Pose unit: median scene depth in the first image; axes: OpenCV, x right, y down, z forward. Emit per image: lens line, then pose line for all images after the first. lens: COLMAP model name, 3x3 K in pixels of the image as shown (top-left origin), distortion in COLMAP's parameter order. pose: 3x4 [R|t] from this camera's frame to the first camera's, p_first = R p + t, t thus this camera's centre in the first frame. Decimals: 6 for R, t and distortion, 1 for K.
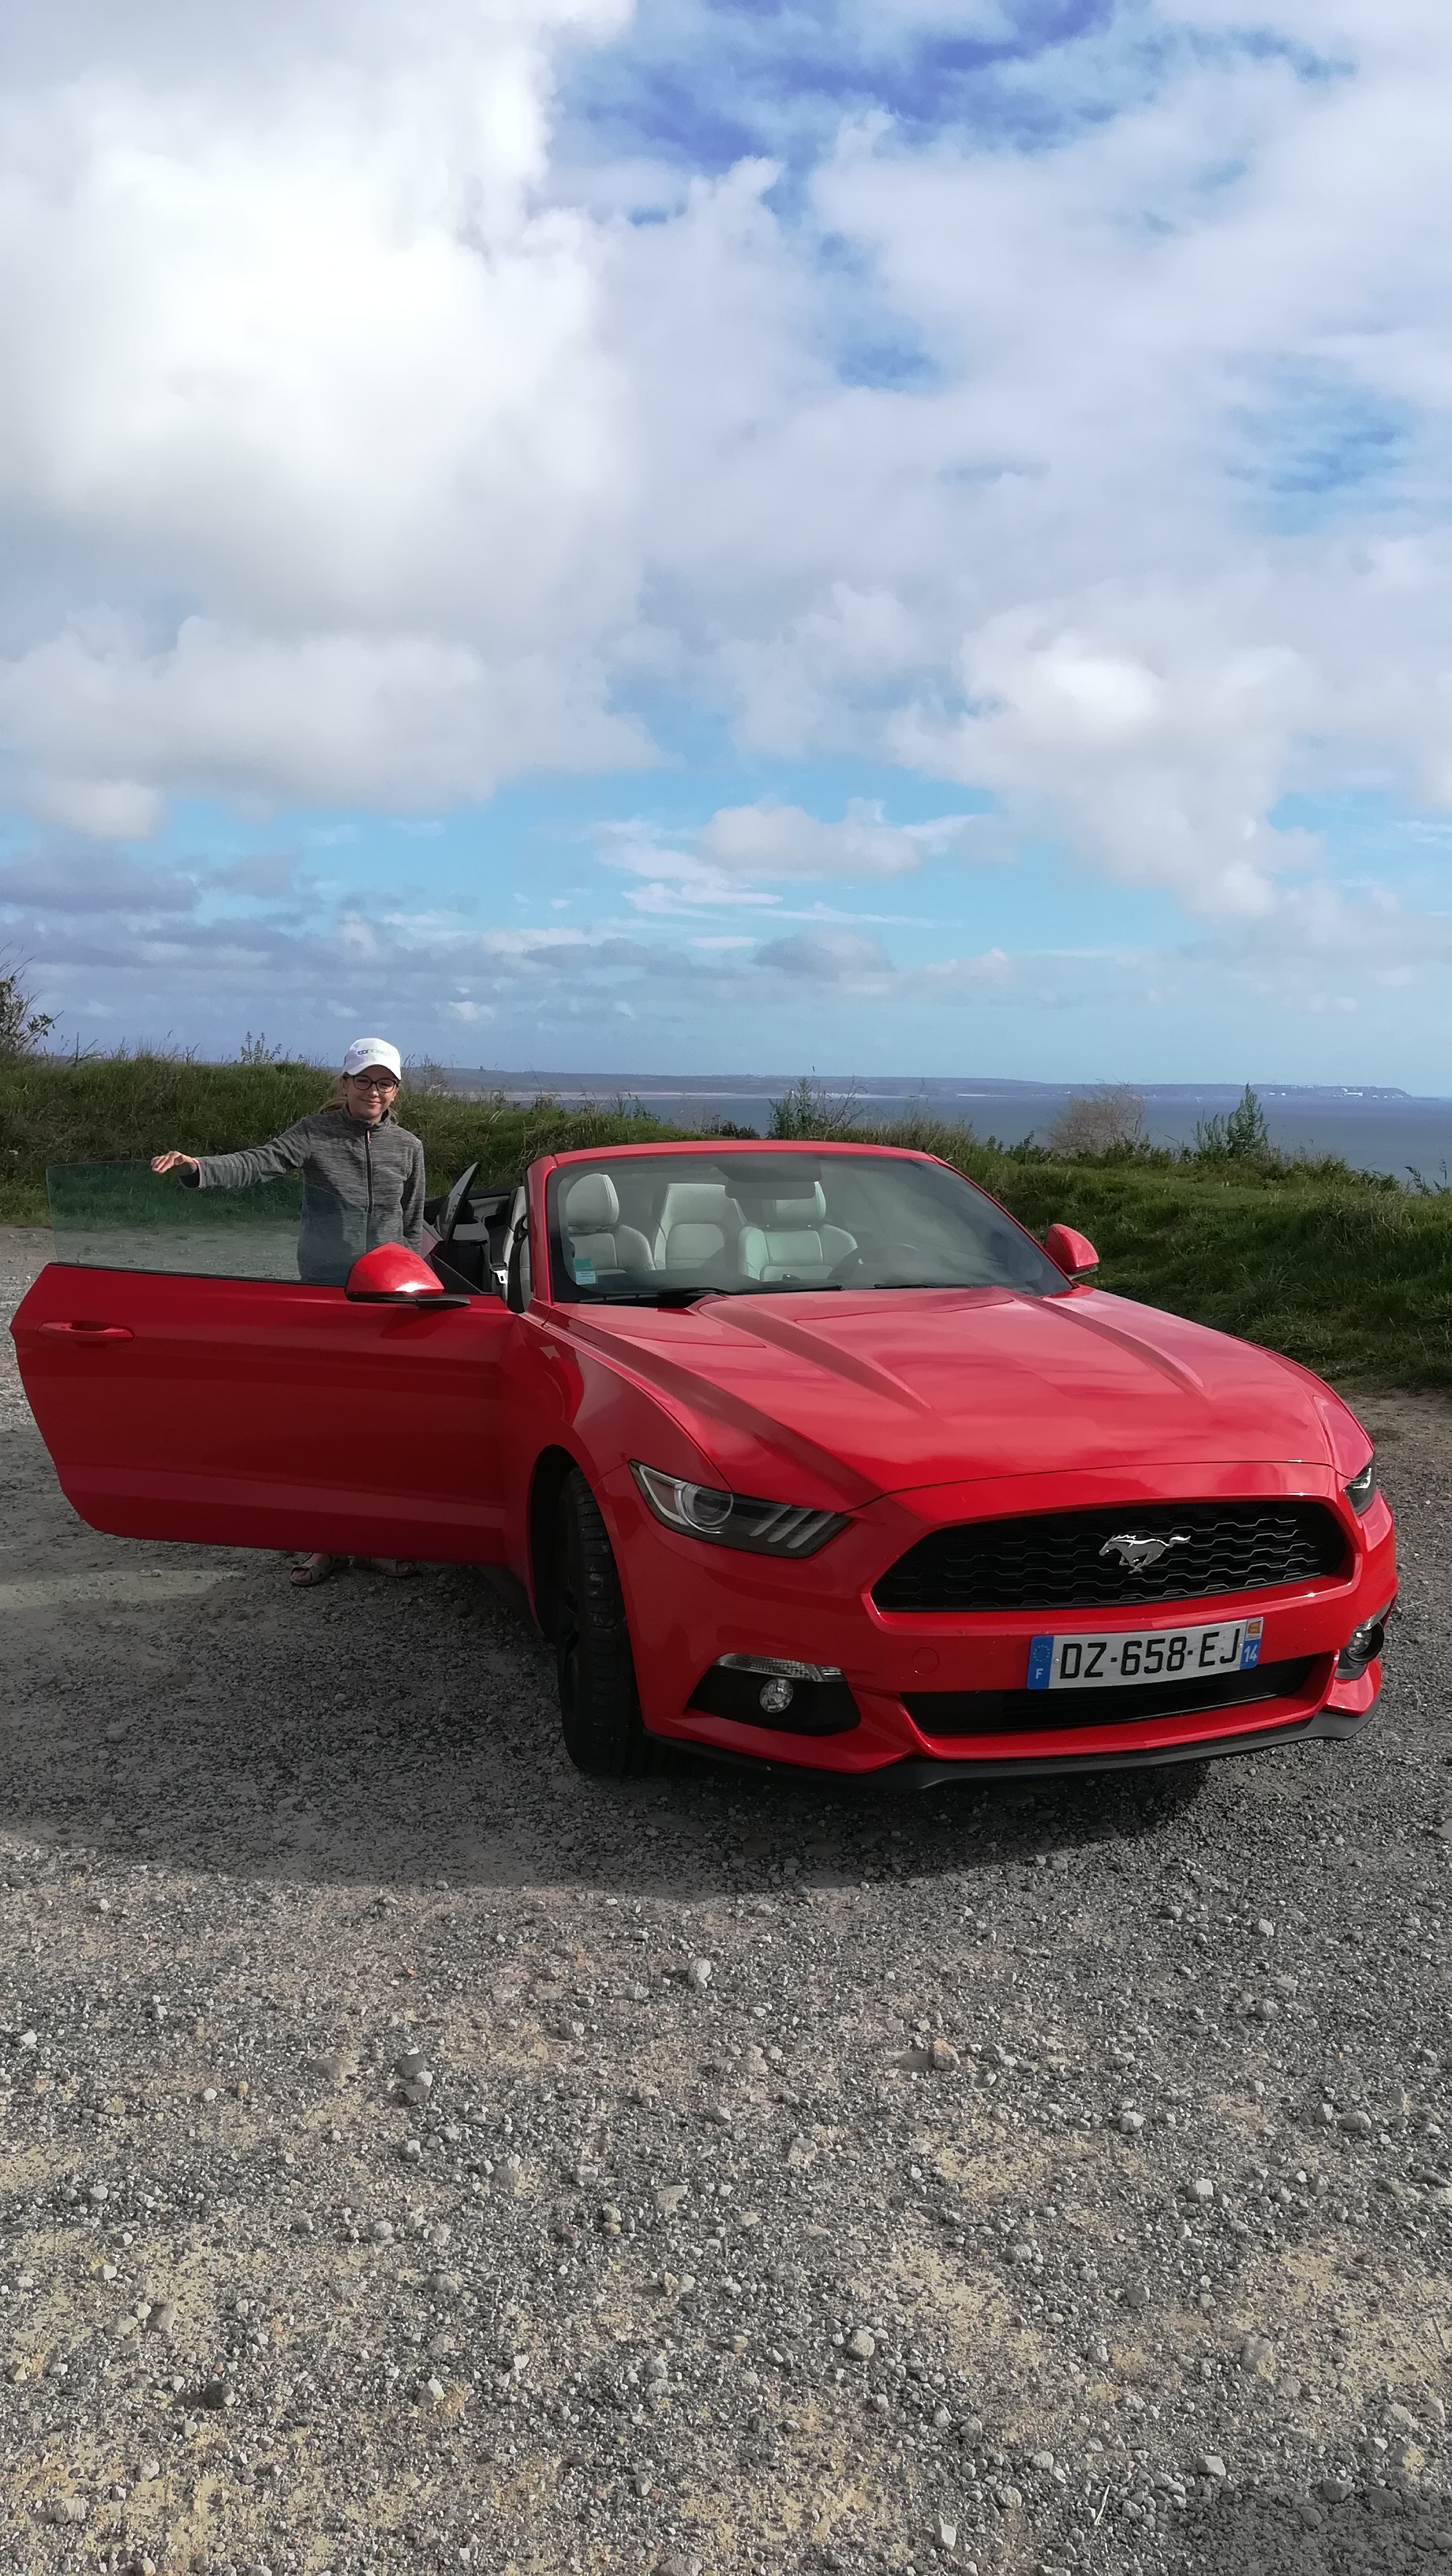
lens RADIAL K [[2077.5, 0, 738.6], [0, 2077.5, 1244.6], [0, 0, 1]] dist [0.078221, -0.126590]
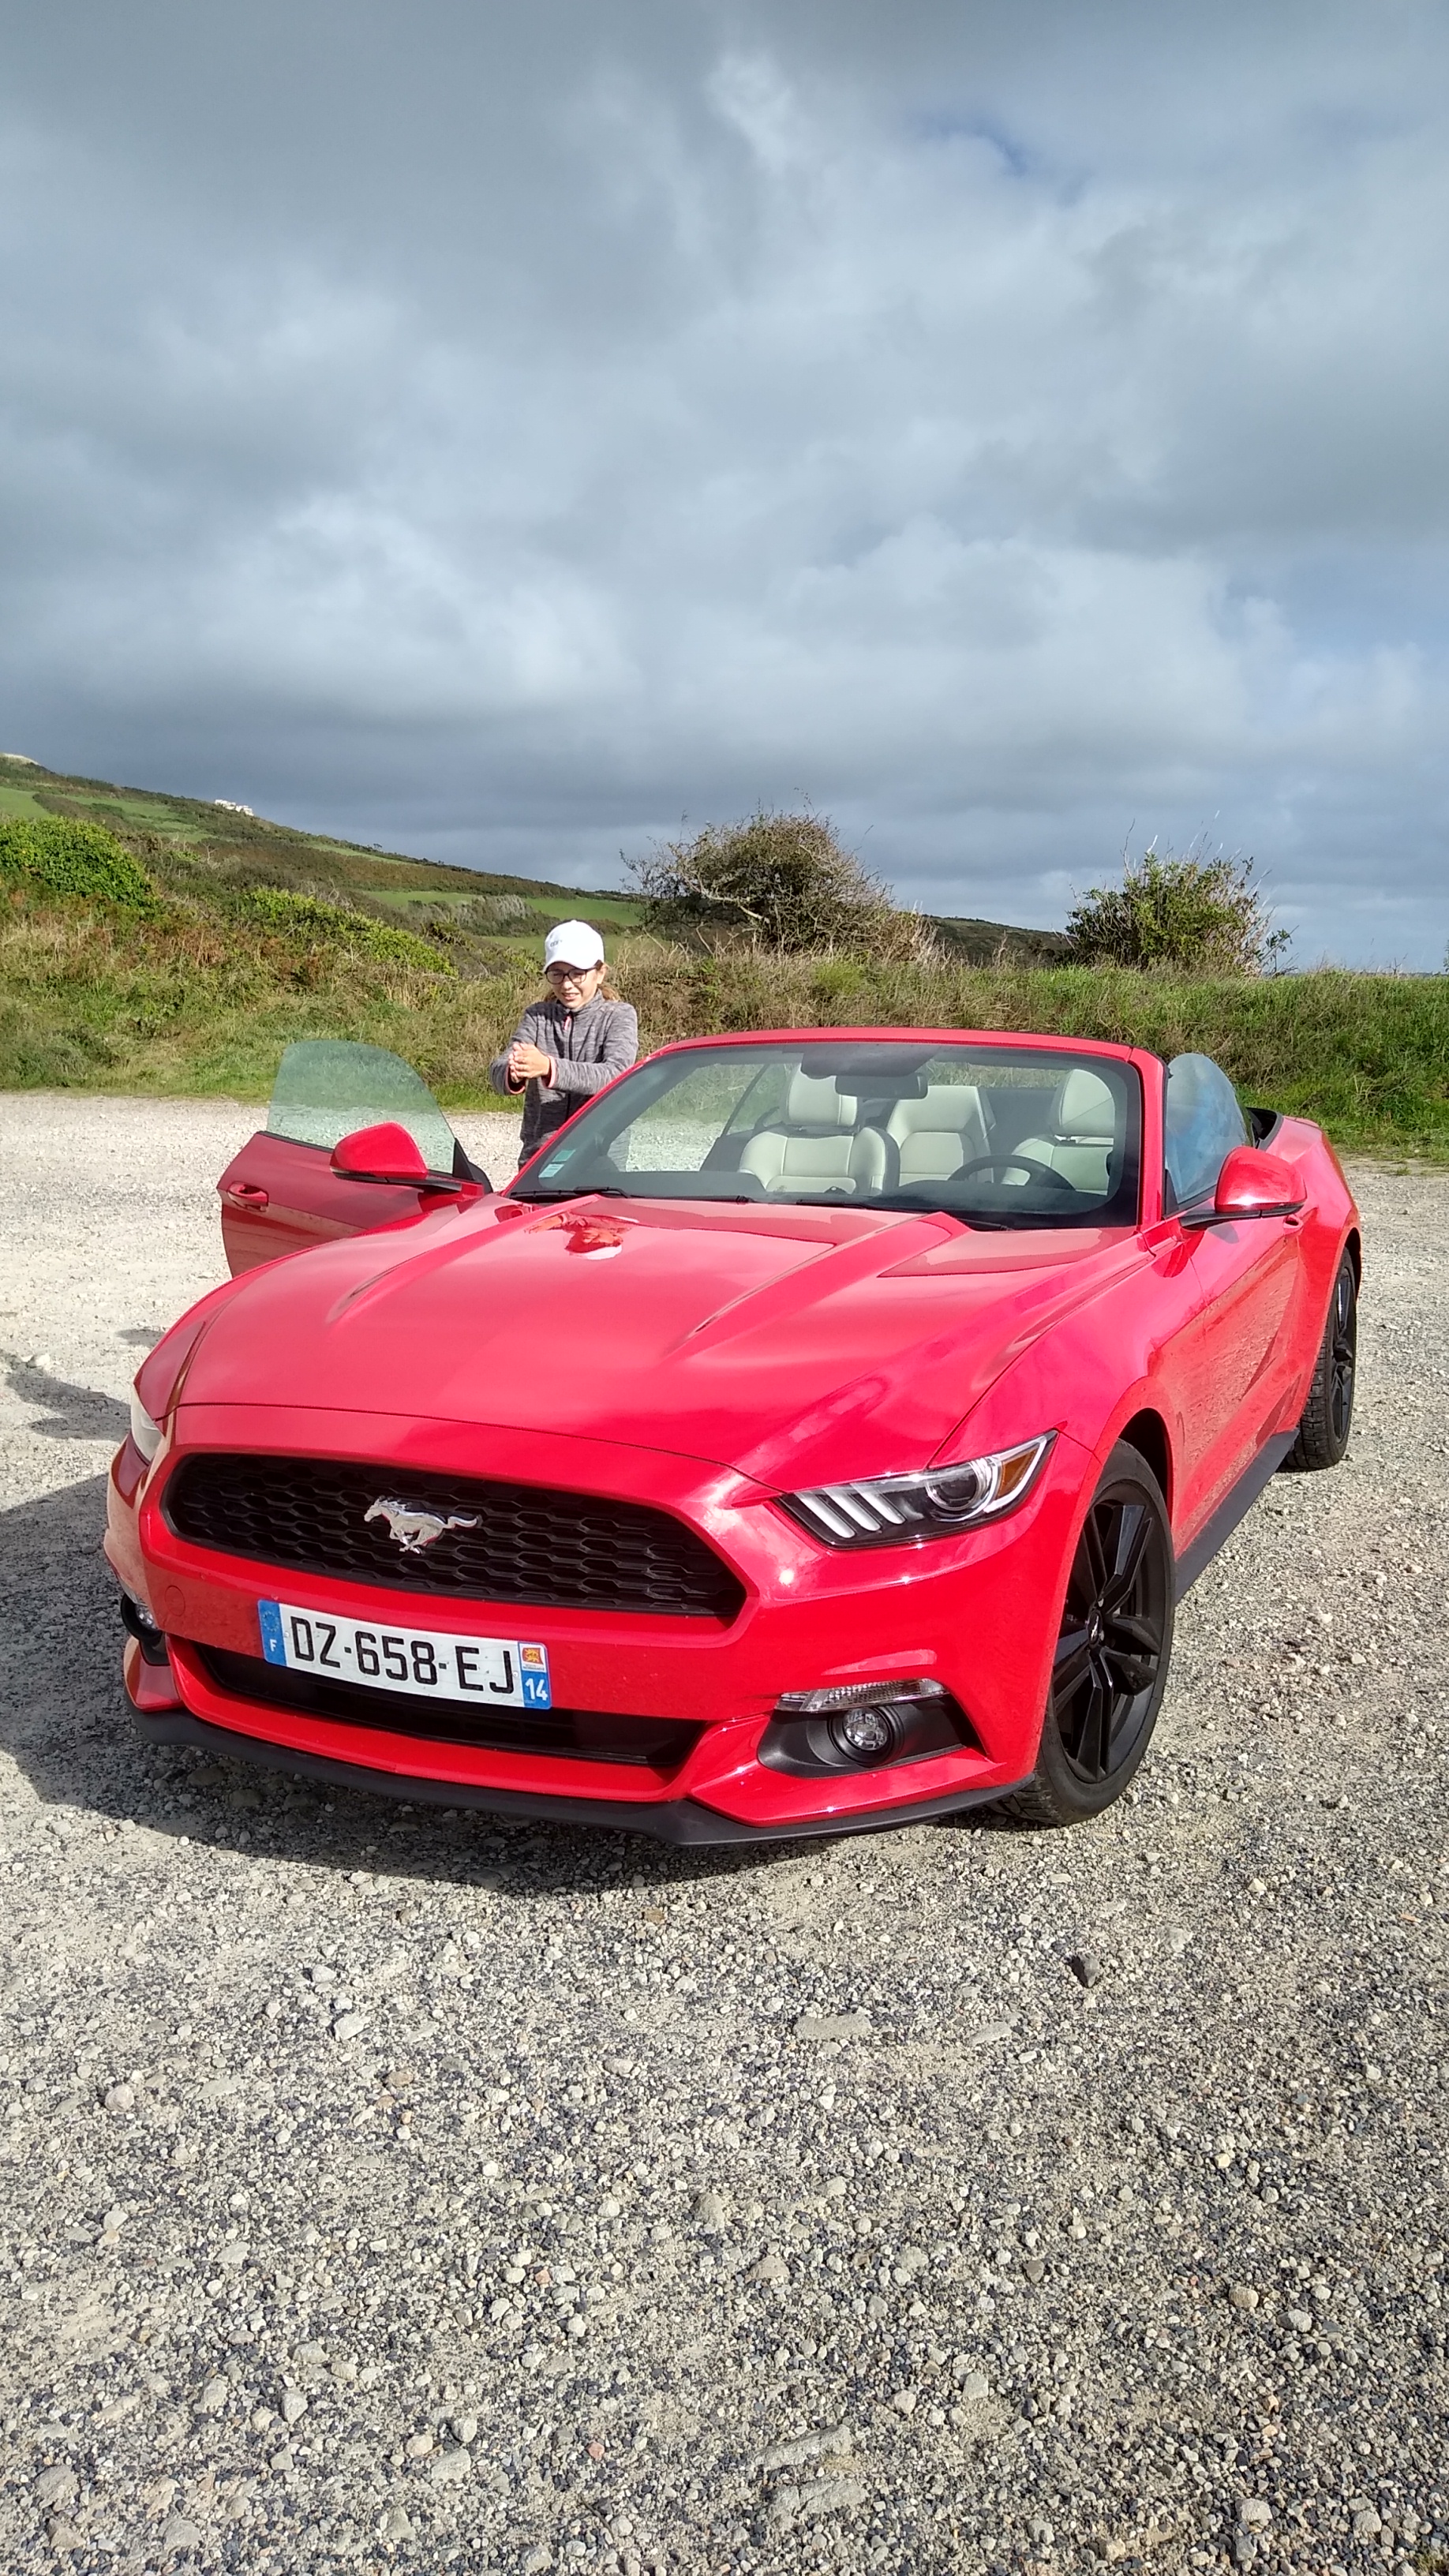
lens RADIAL K [[2044.0, 0, 721.1], [0, 2044.0, 1221.5], [0, 0, 1]] dist [0.099850, -0.155462]
pose [[0.722766, 0.080553, -0.686382, 0.807025], [-0.064178, 0.996715, 0.049393, -0.015129], [0.688106, 0.008352, 0.725562, 0.512758]]
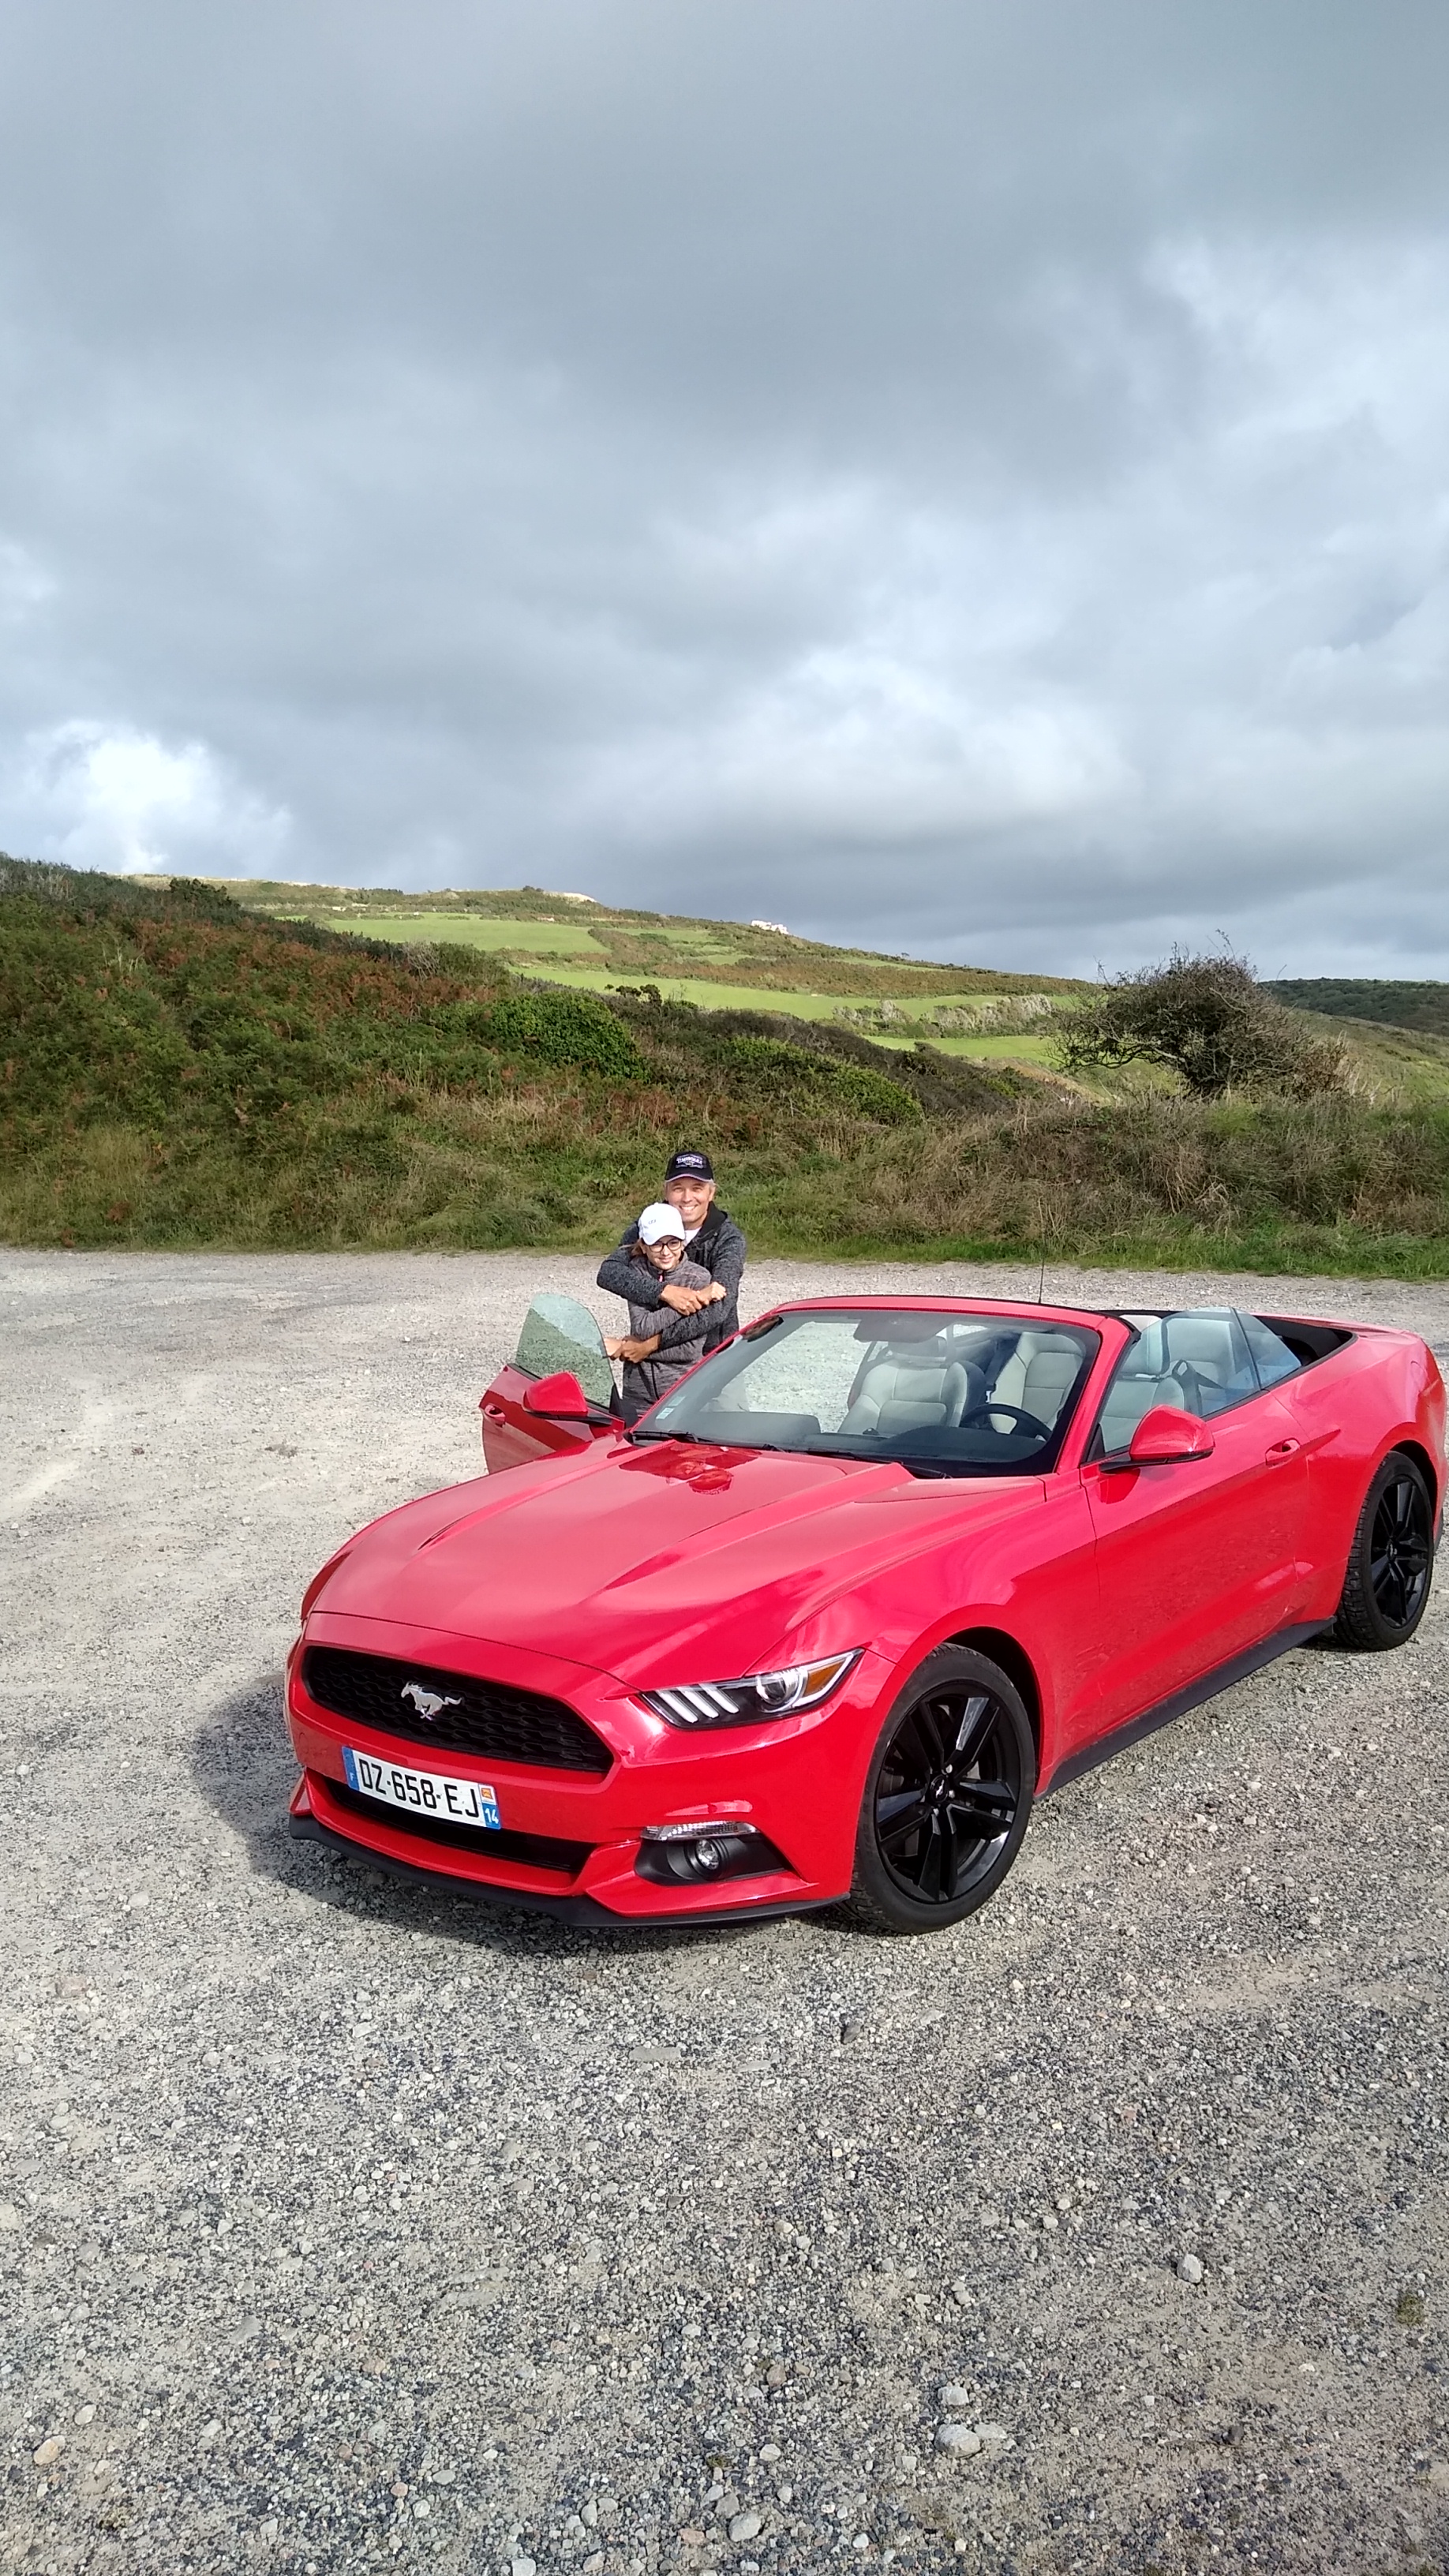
lens RADIAL K [[2060.7, 0, 724.4], [0, 2060.7, 1209.6], [0, 0, 1]] dist [0.095837, -0.133420]
pose [[0.517877, 0.030382, -0.854915, 1.306193], [-0.037094, 0.999227, 0.013040, -0.161570], [0.854650, 0.024959, 0.518604, 0.516364]]
